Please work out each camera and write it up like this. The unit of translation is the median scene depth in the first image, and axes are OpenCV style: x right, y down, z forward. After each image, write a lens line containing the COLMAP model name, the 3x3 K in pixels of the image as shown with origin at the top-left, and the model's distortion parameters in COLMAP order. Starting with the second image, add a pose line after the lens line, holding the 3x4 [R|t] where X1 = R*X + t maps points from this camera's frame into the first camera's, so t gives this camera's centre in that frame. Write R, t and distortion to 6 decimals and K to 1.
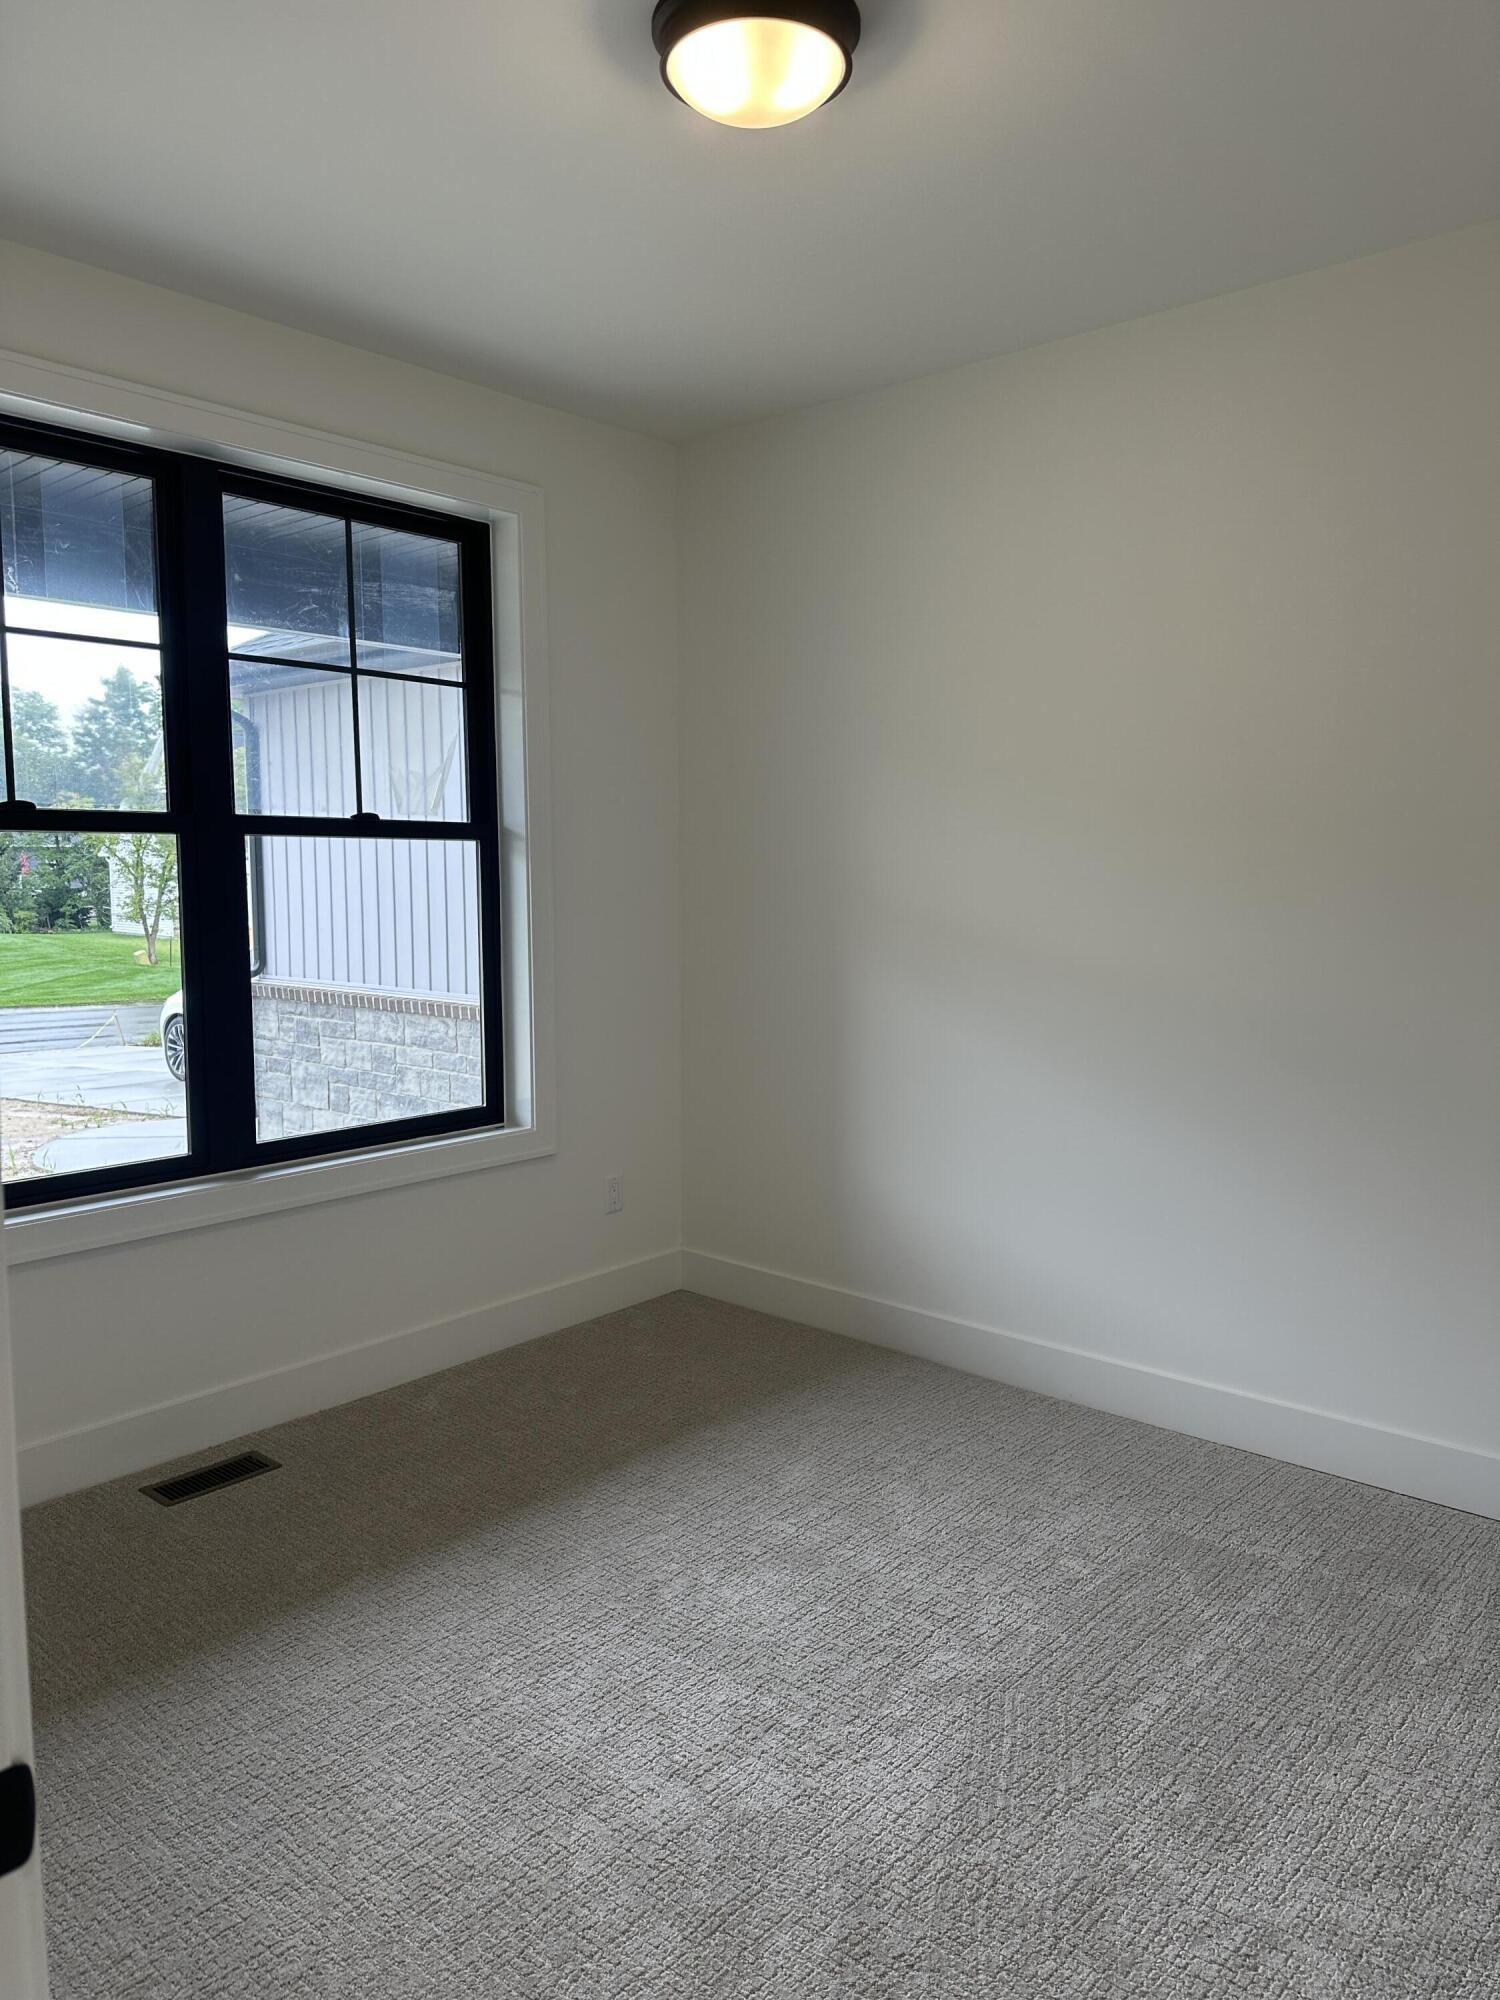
lens RADIAL K [[1392.7, 0, 741.4], [0, 1392.7, 1003.3], [0, 0, 1]] dist [0.144398, -0.234621]
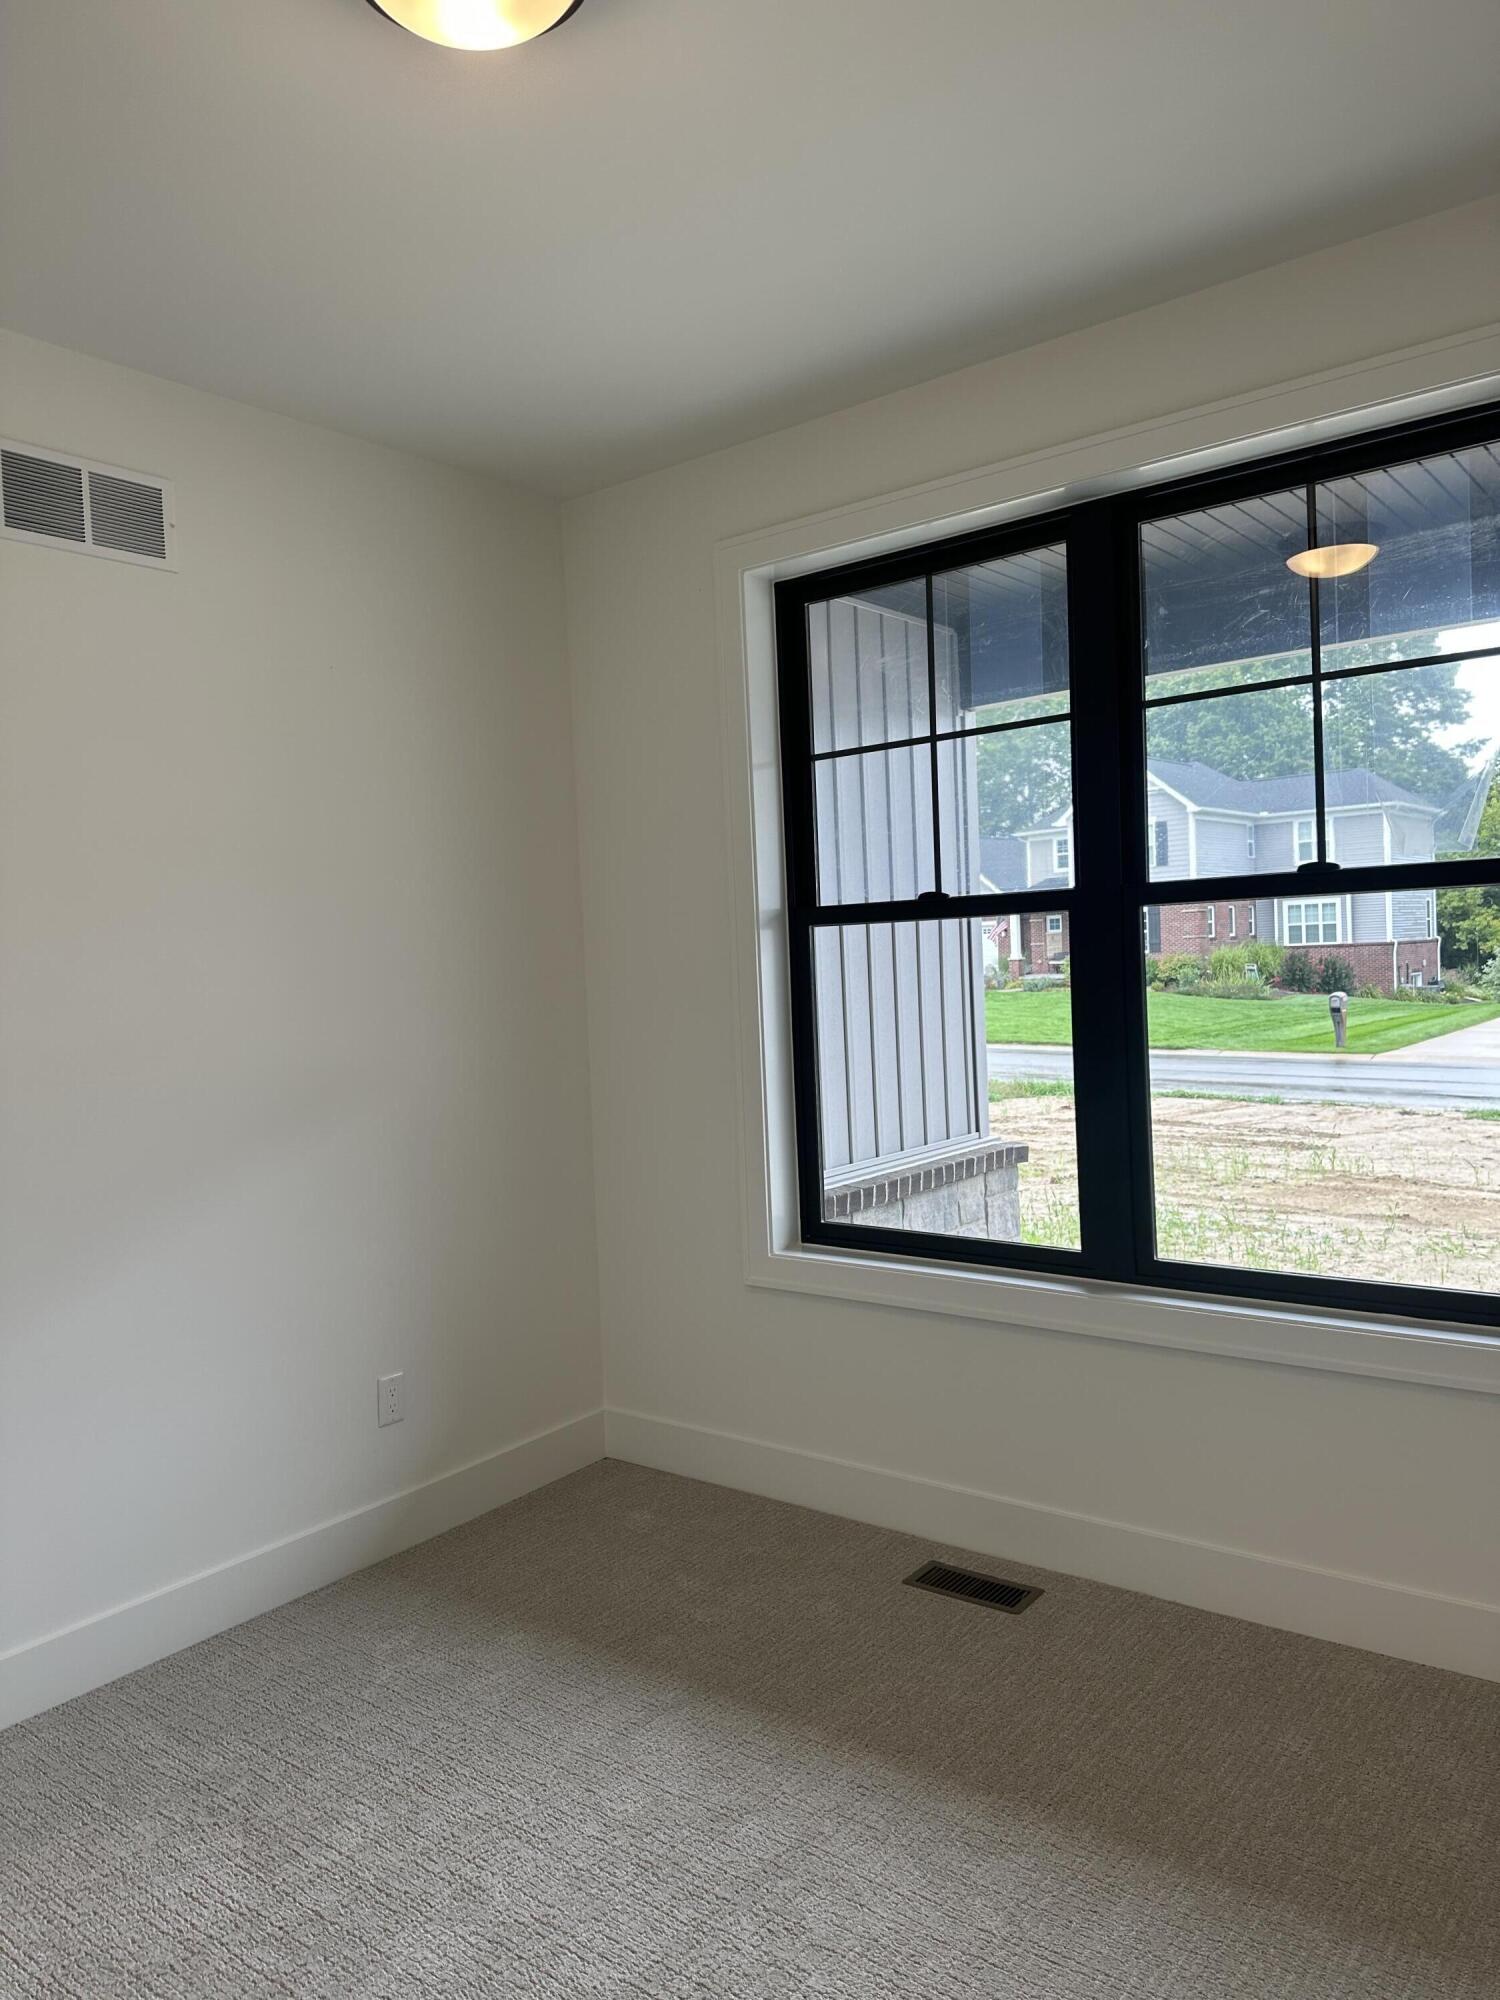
lens RADIAL K [[1392.7, 0, 741.4], [0, 1392.7, 1003.3], [0, 0, 1]] dist [0.144398, -0.234621]
pose [[0.072720, 0.035796, -0.996710, 0.519721], [-0.052799, 0.998093, 0.031993, -0.075179], [0.995954, 0.050299, 0.074472, 0.708331]]
